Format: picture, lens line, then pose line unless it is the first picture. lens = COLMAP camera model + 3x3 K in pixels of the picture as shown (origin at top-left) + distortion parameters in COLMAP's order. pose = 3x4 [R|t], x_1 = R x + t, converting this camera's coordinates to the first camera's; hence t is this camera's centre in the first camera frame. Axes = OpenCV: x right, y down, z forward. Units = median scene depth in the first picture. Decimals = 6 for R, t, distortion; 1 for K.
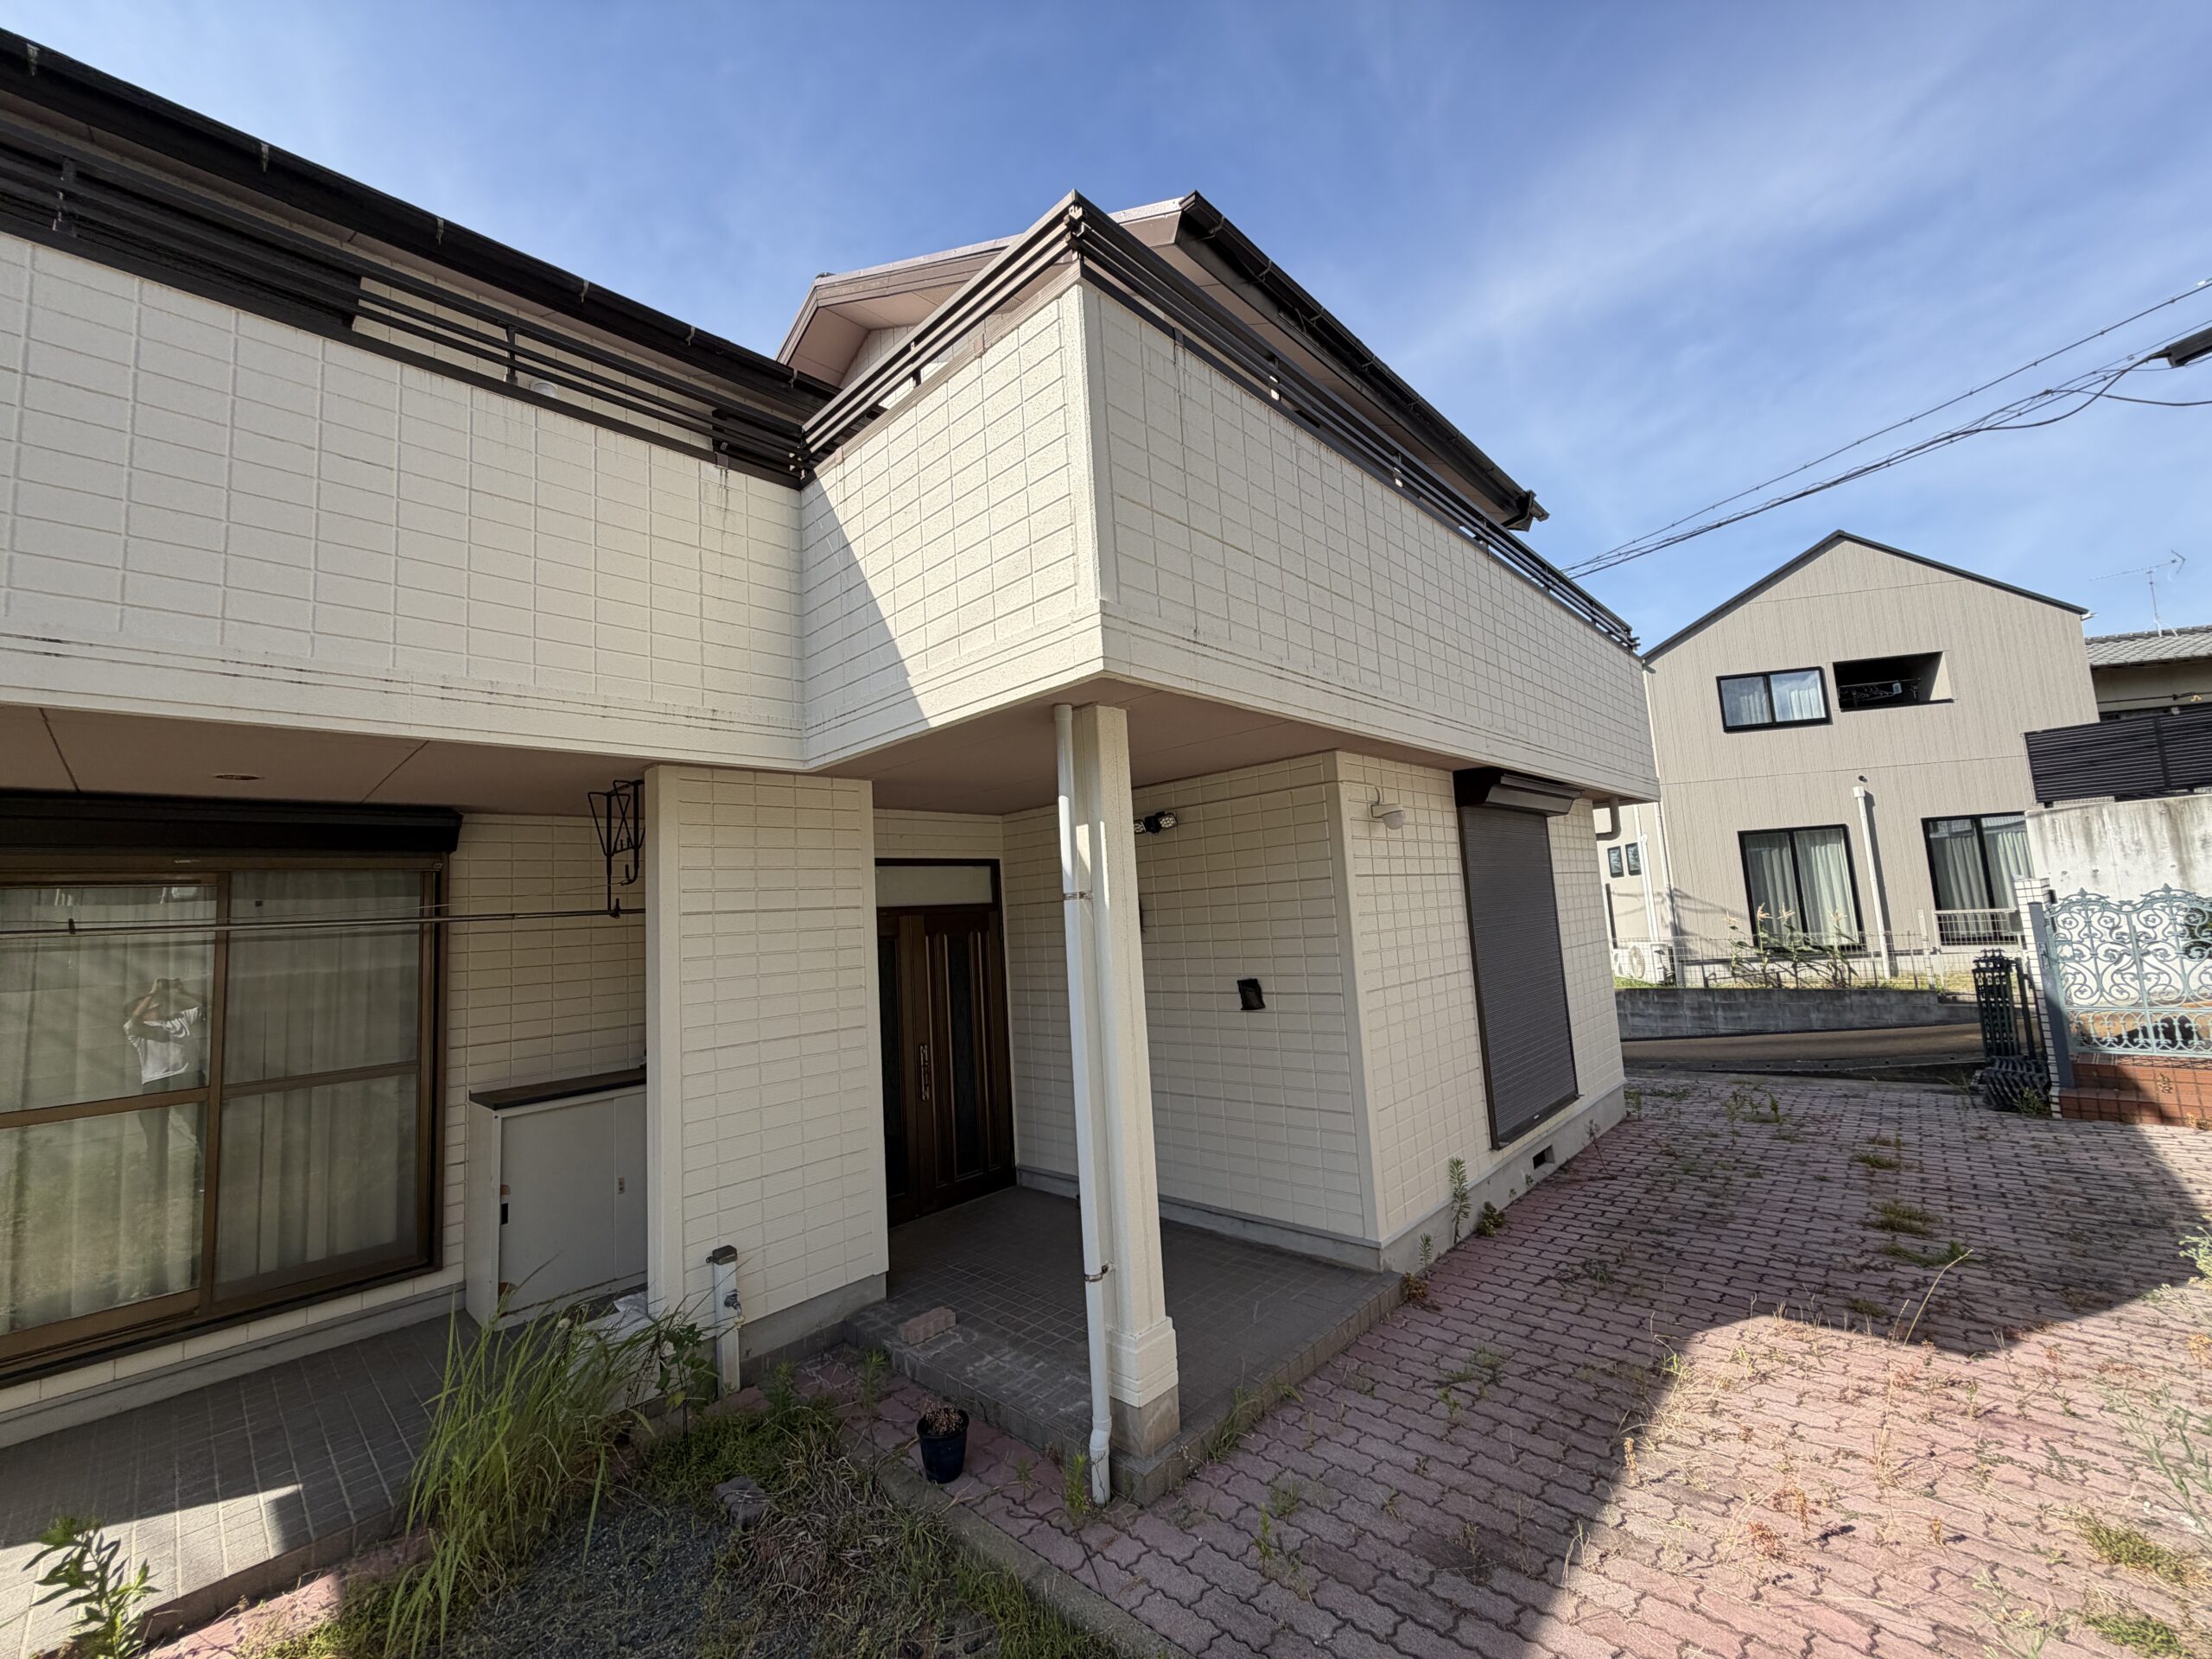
lens RADIAL K [[902.5, 0, 1106.0], [0, 902.5, 829.5], [0, 0, 1]] dist [0.000186, -0.000124]
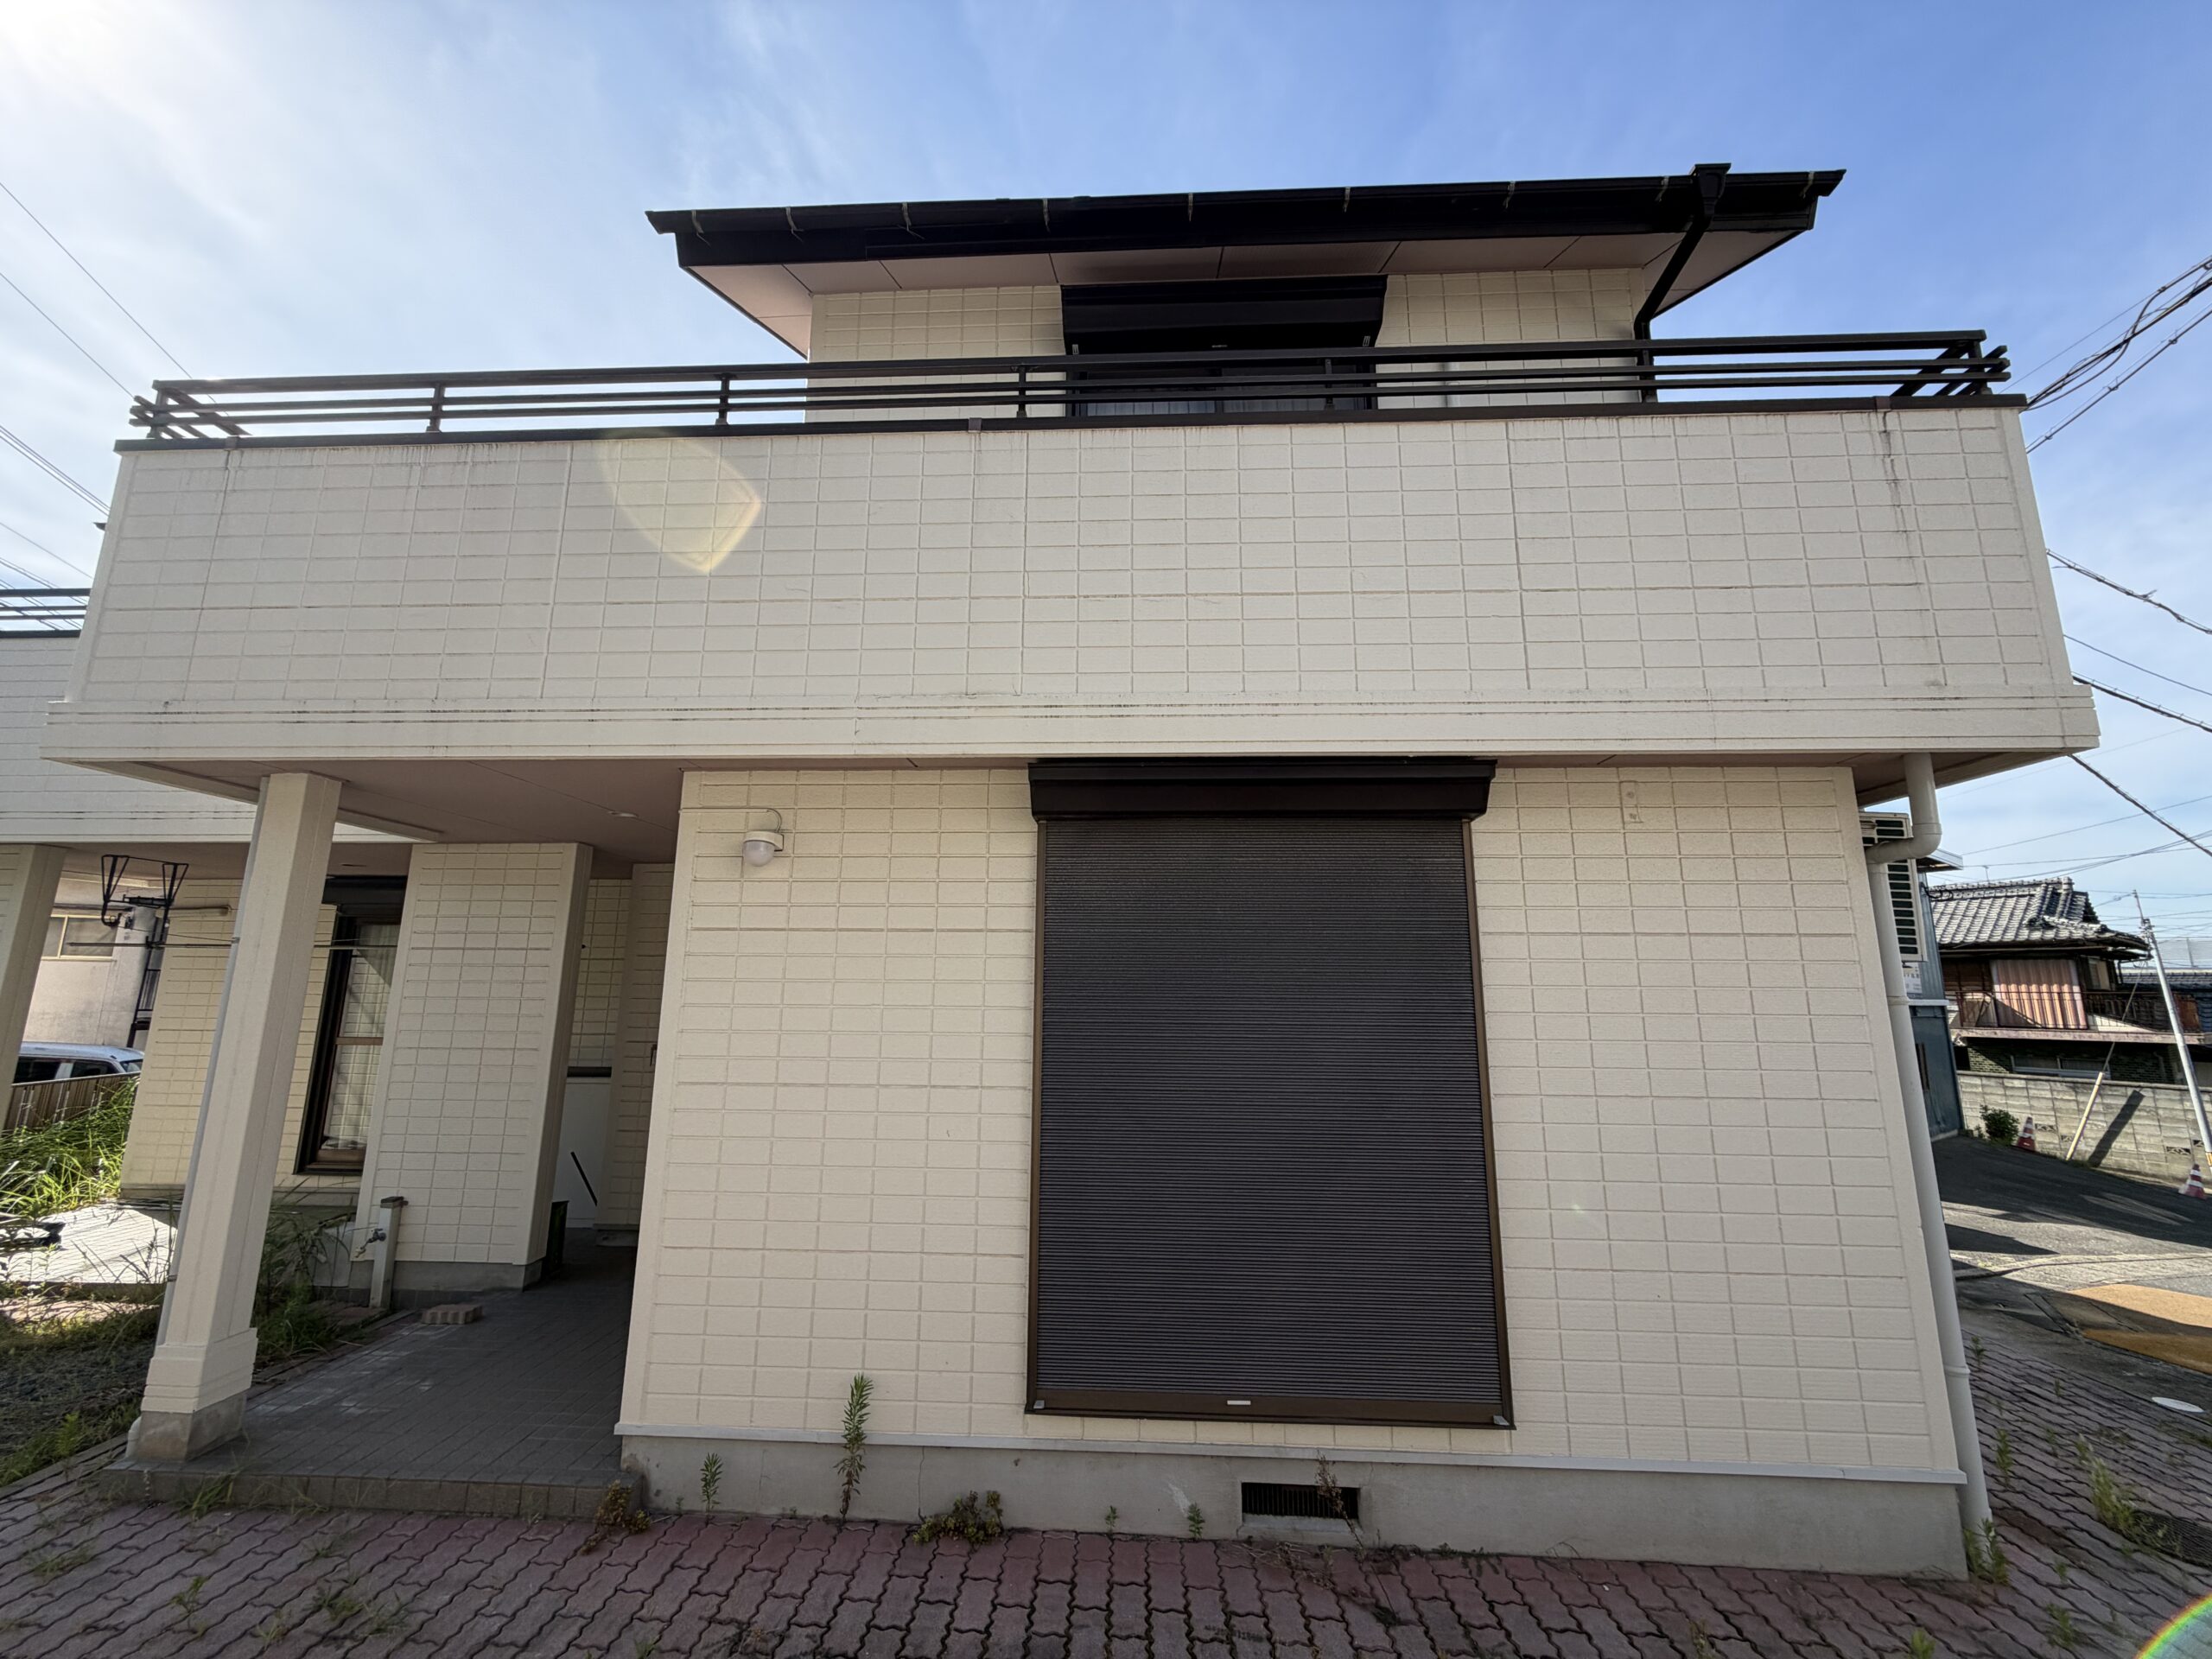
lens RADIAL K [[902.5, 0, 1106.0], [0, 902.5, 829.5], [0, 0, 1]] dist [0.000186, -0.000124]
pose [[0.638921, -0.068795, -0.766190, 1.170695], [0.026923, 0.997383, -0.067103, 0.028396], [0.768801, 0.022246, 0.639101, 0.827037]]
